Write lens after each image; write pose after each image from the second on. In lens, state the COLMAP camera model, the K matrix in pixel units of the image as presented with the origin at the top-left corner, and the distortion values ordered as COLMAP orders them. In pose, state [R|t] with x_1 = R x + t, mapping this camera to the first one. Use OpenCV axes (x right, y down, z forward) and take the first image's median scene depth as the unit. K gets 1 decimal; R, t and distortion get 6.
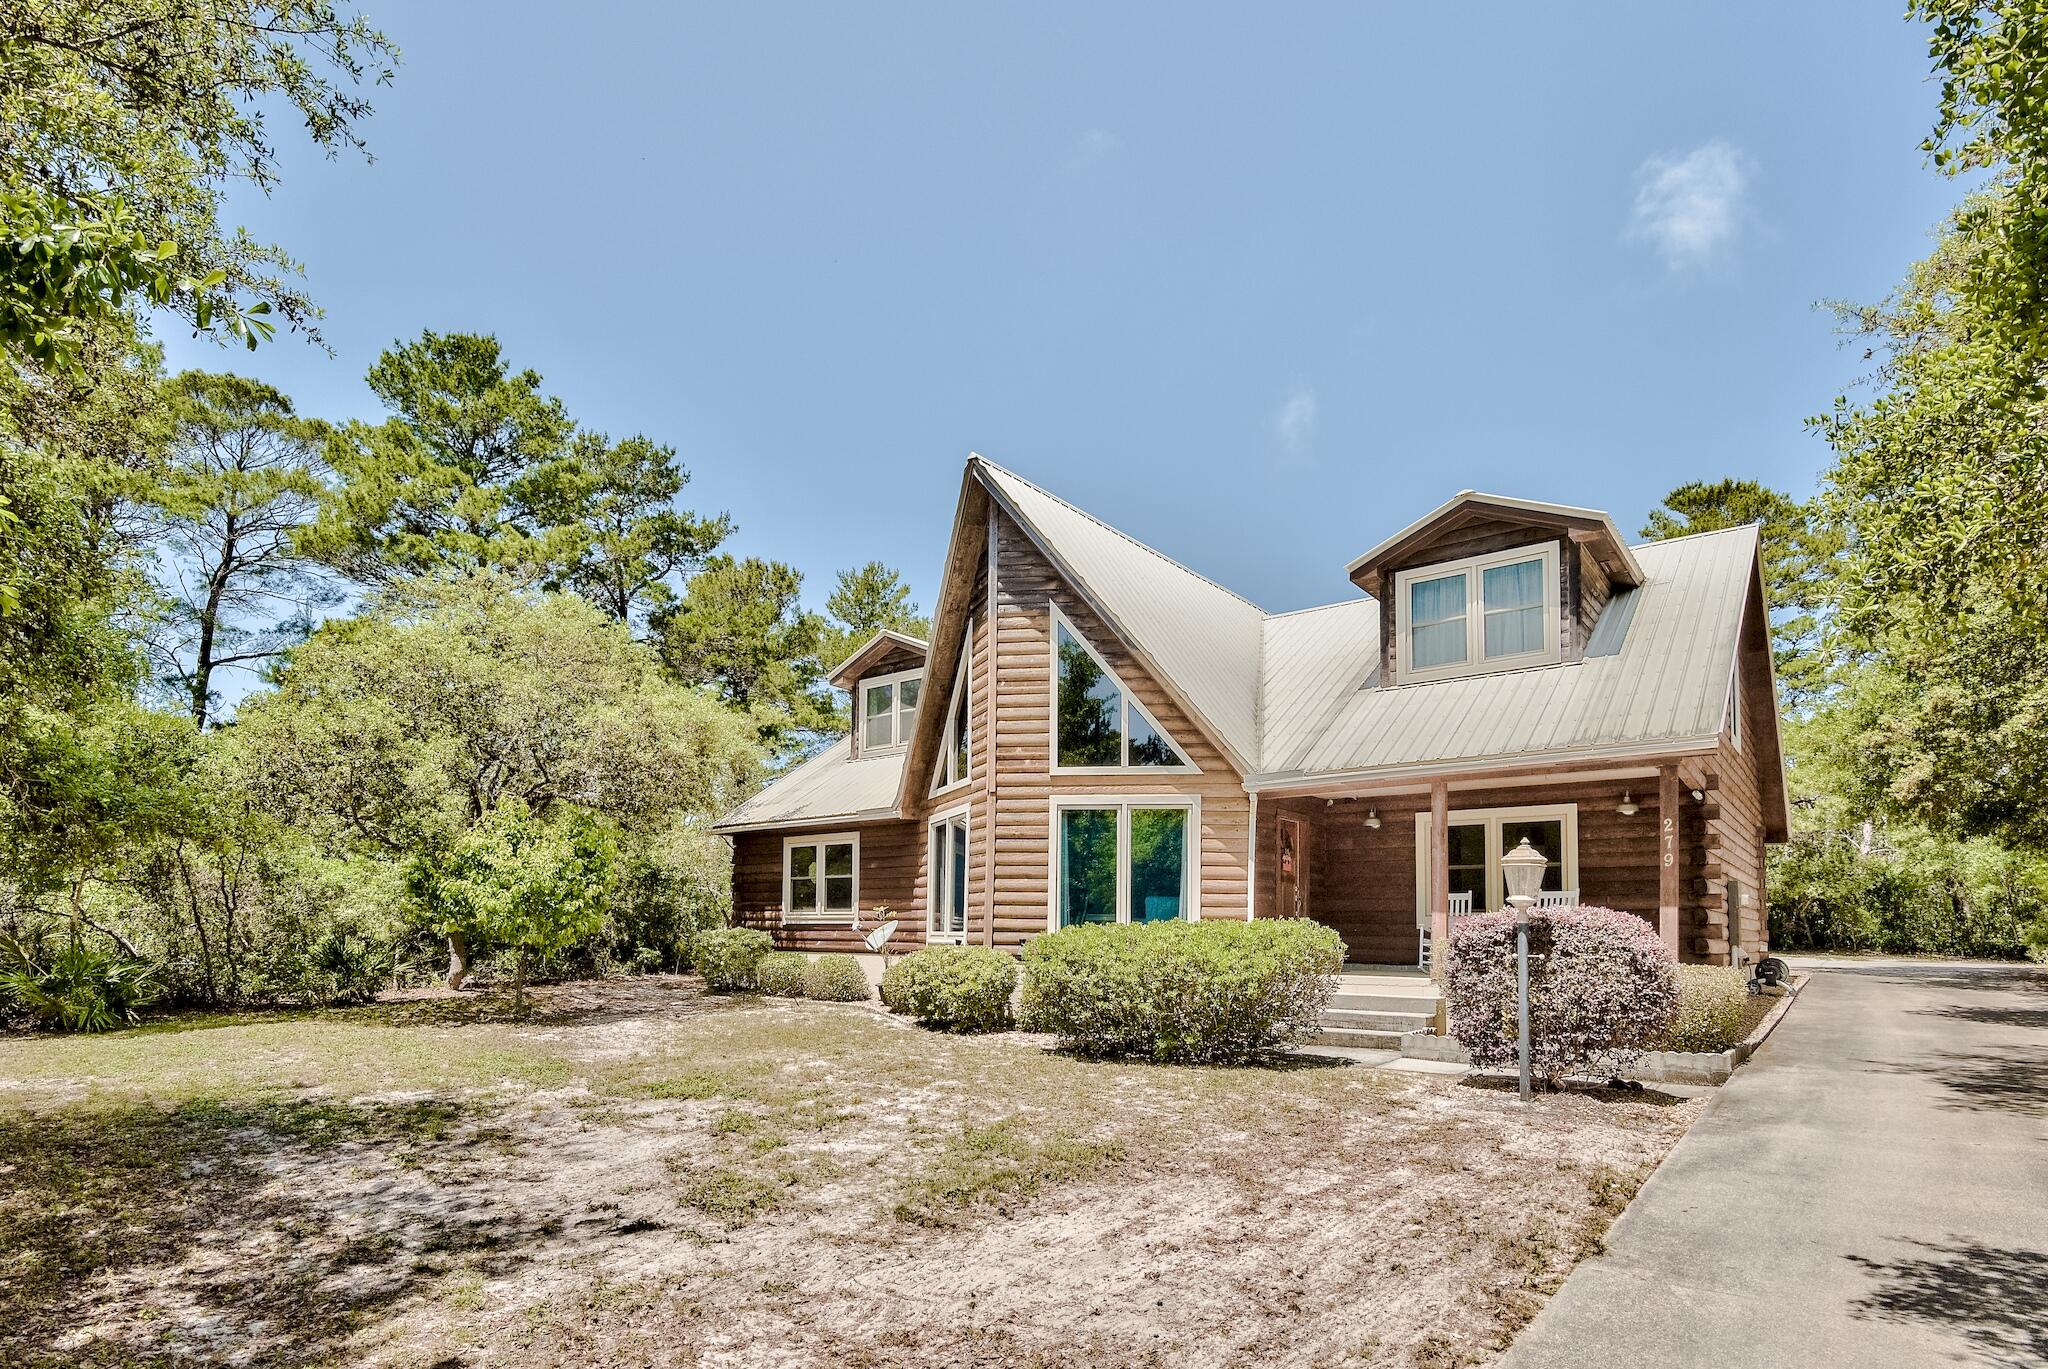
lens RADIAL K [[1046.1, 0, 1026.4], [0, 1046.1, 878.0], [0, 0, 1]] dist [-0.001379, -0.000105]
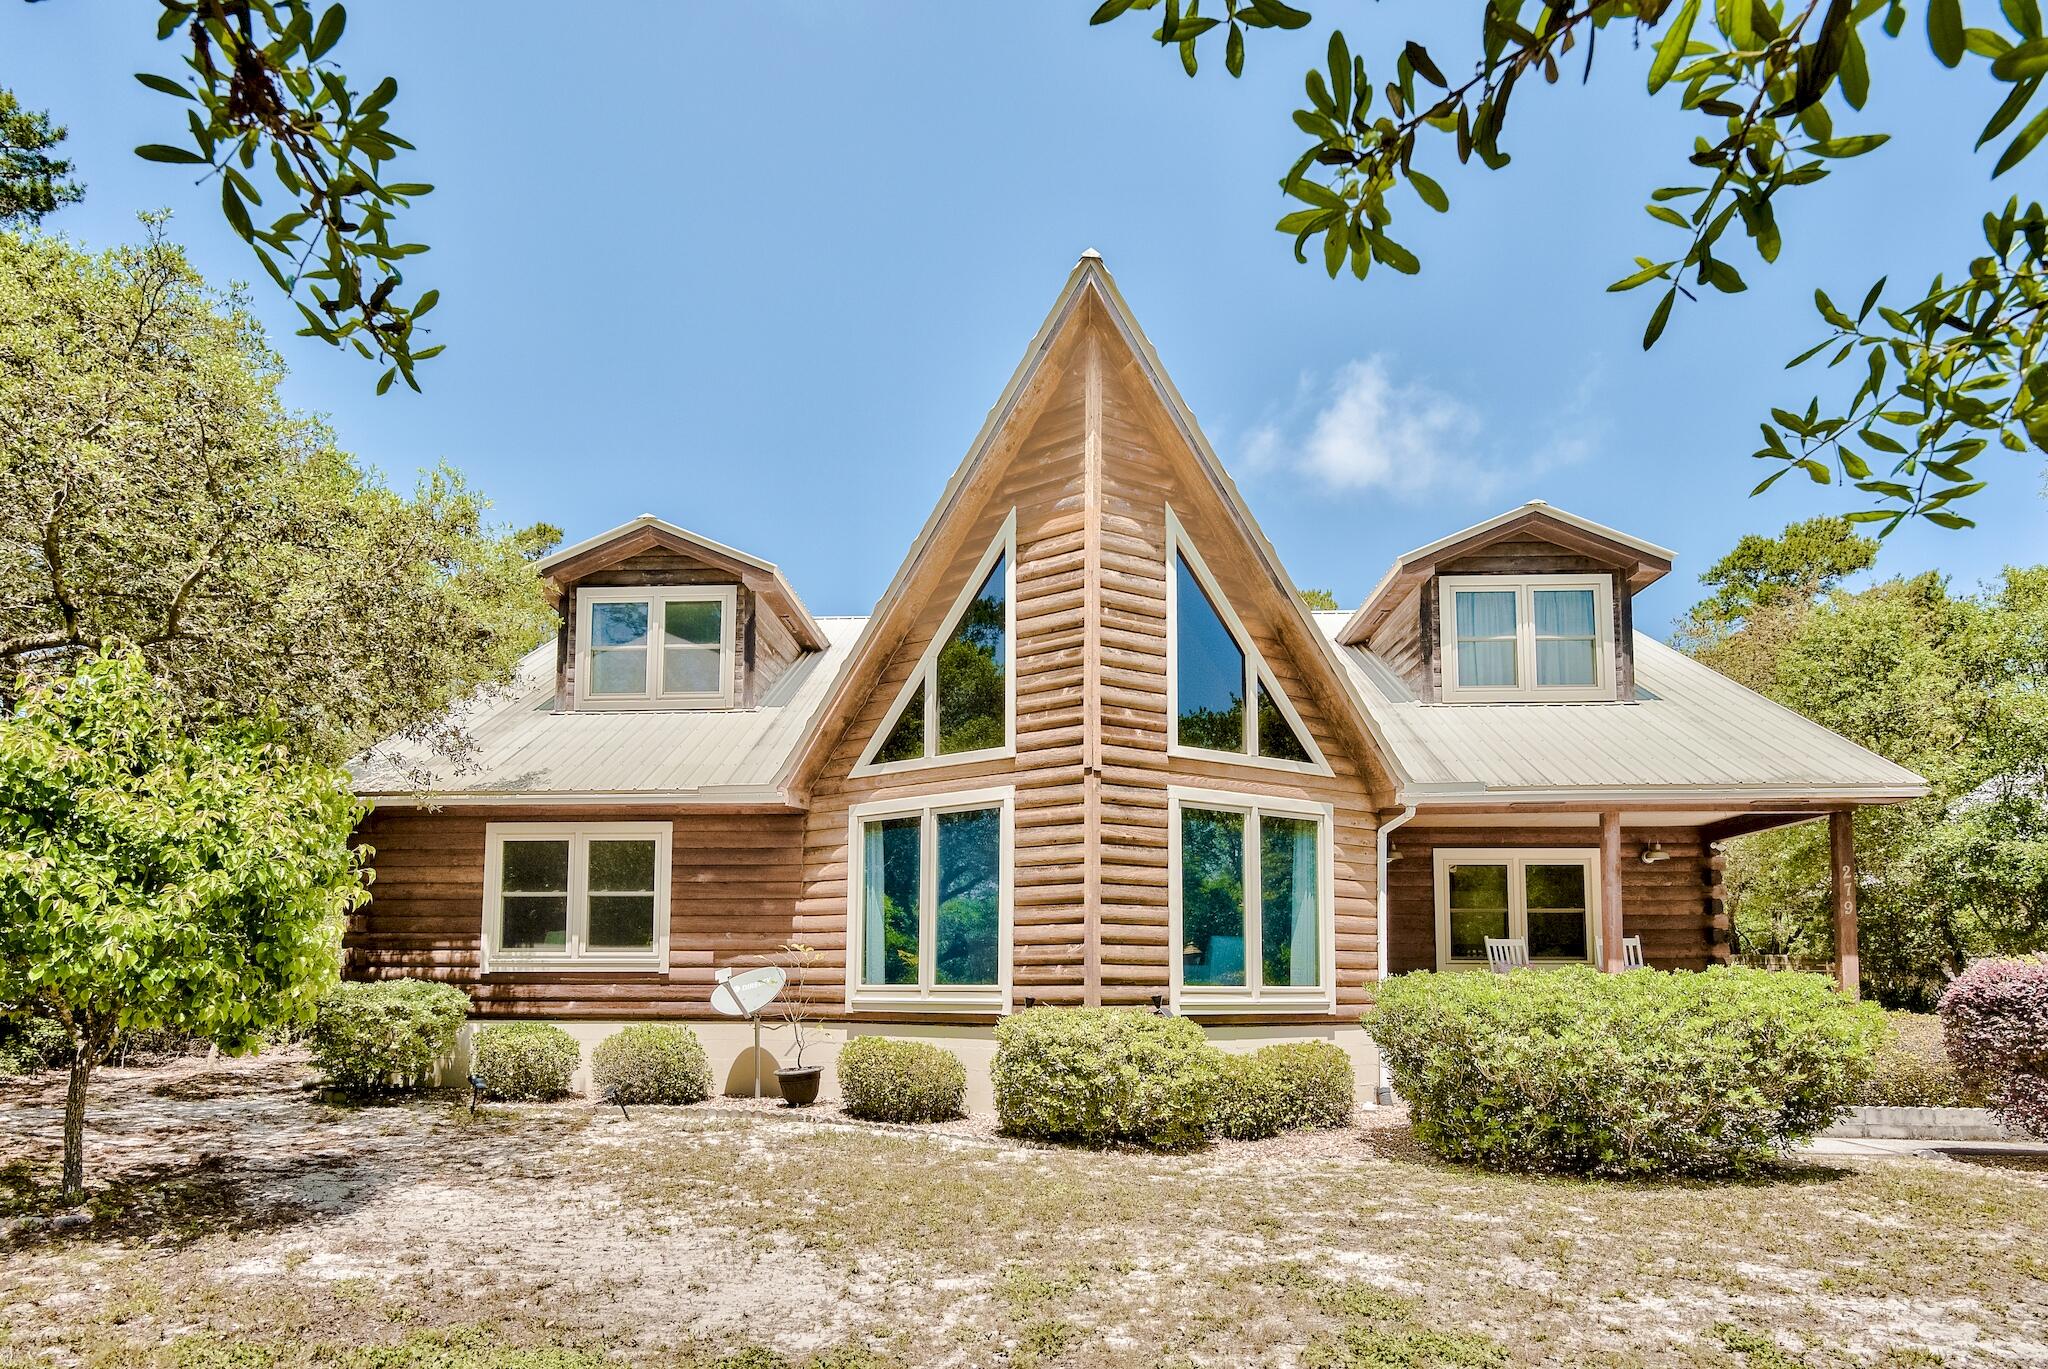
lens RADIAL K [[1041.6, 0, 1032.9], [0, 1041.6, 901.1], [0, 0, 1]] dist [-0.002050, -0.000029]
pose [[0.816224, 0.039478, 0.576386, -0.433856], [-0.025825, 0.999159, -0.031864, 0.020636], [-0.577159, 0.011123, 0.816556, 0.490029]]
